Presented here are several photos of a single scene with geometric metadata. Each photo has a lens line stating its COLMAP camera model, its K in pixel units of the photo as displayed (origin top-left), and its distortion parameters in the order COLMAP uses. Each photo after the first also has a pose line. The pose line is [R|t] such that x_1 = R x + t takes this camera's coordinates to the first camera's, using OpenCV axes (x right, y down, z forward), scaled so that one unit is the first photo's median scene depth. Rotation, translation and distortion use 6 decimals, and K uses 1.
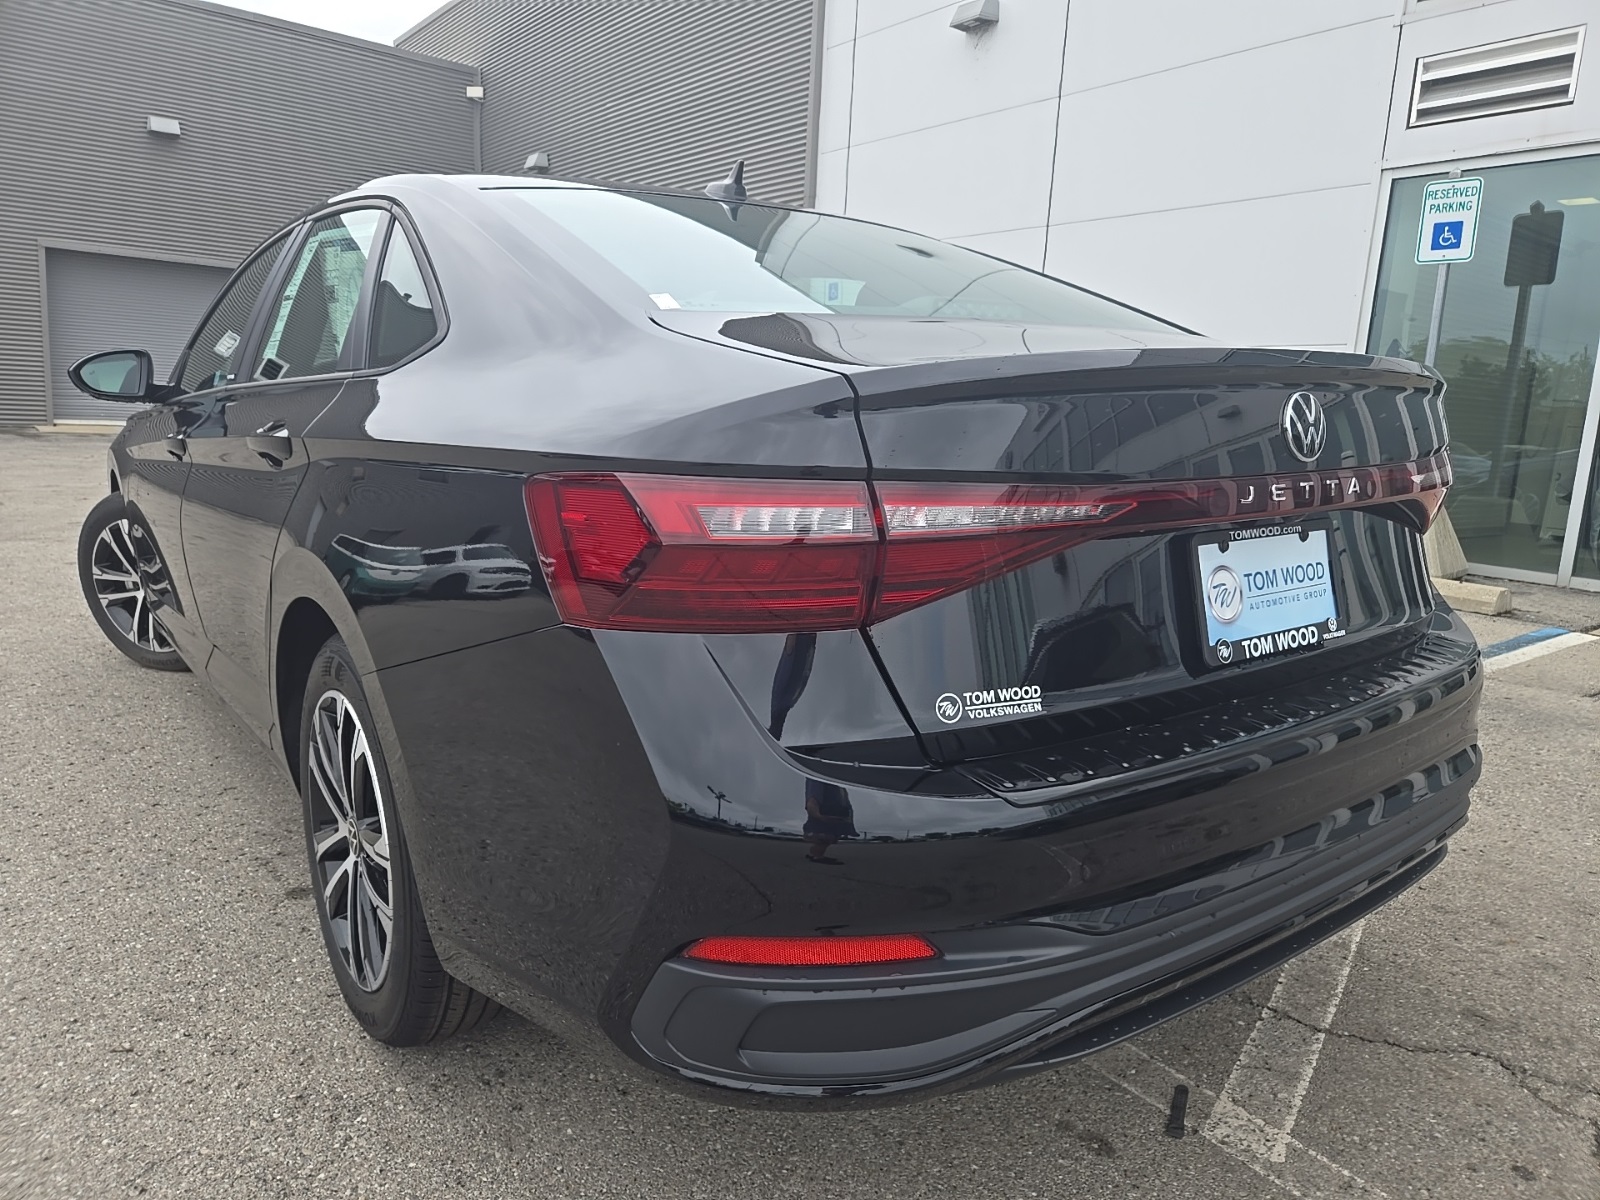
lens RADIAL K [[1074.8, 0, 806.5], [0, 1074.8, 601.7], [0, 0, 1]] dist [0.063914, -0.046197]
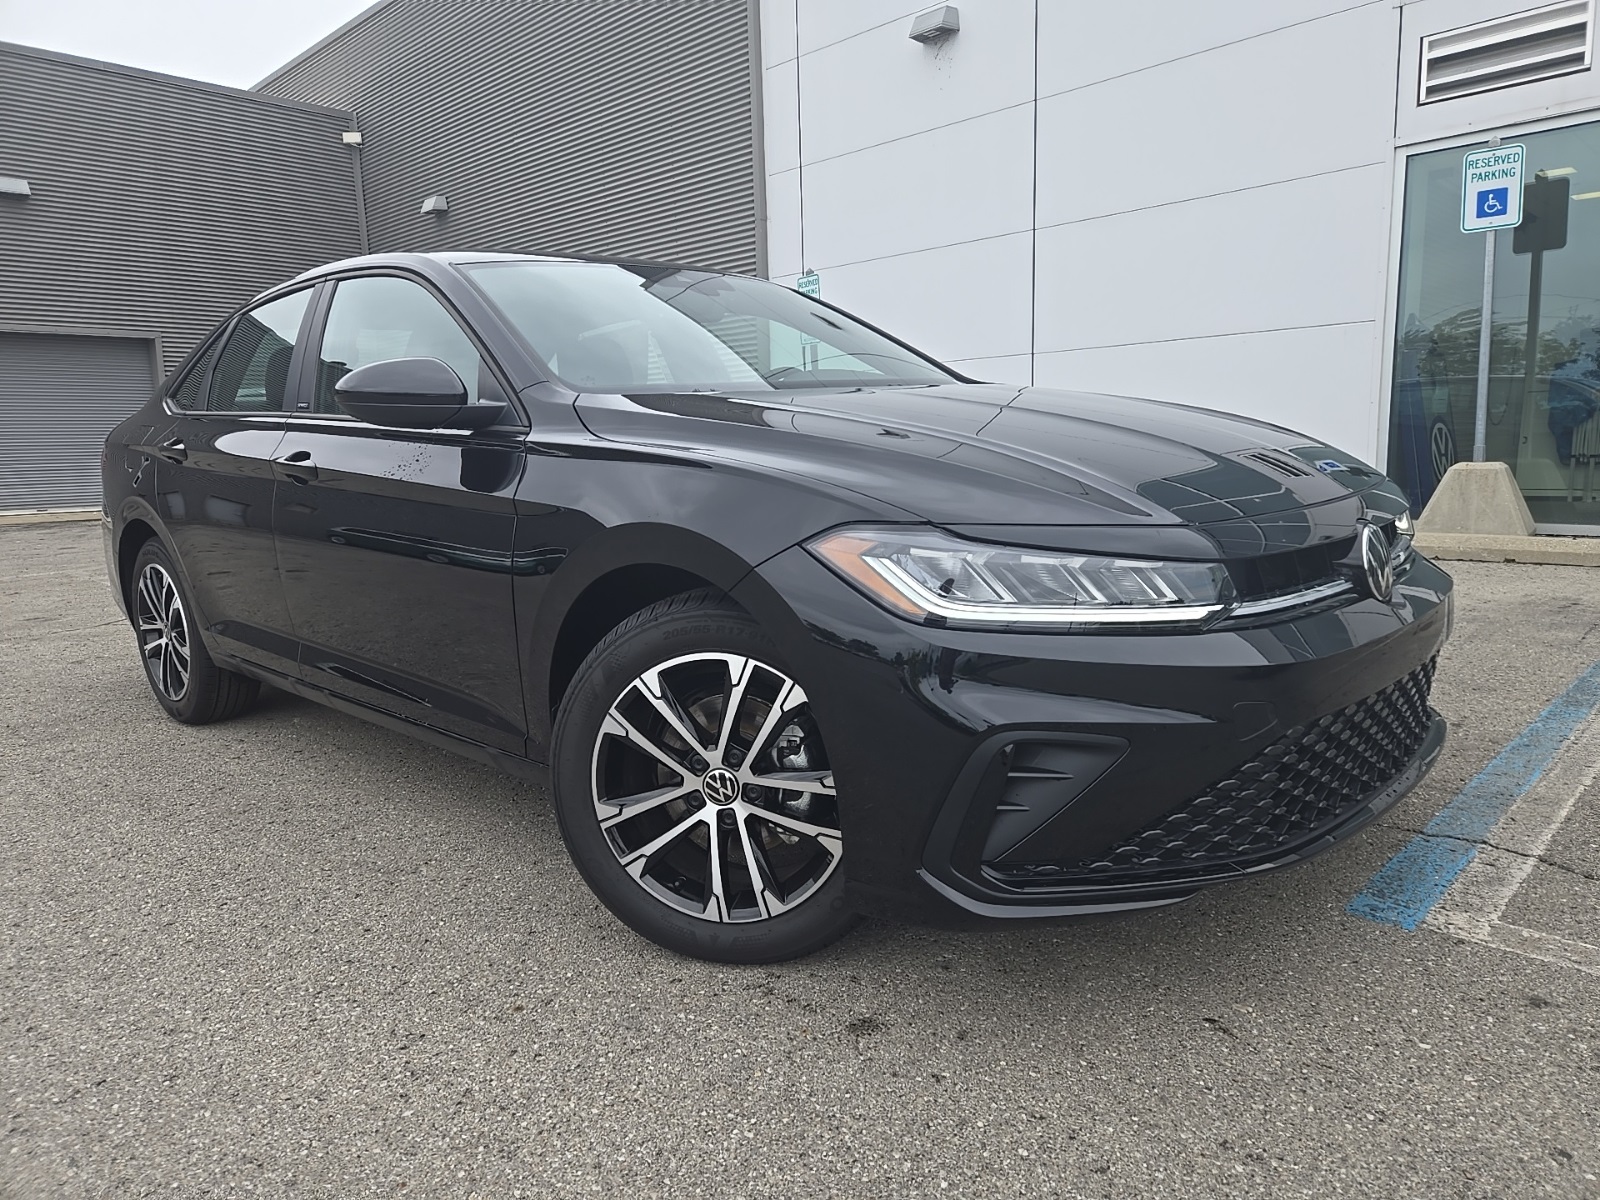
lens RADIAL K [[1074.8, 0, 801.7], [0, 1074.8, 596.3], [0, 0, 1]] dist [0.063914, -0.046197]
pose [[0.988415, -0.094025, 0.119143, -0.202543], [0.098529, 0.994604, -0.032478, -0.003316], [-0.115447, 0.043841, 0.992346, 0.087571]]
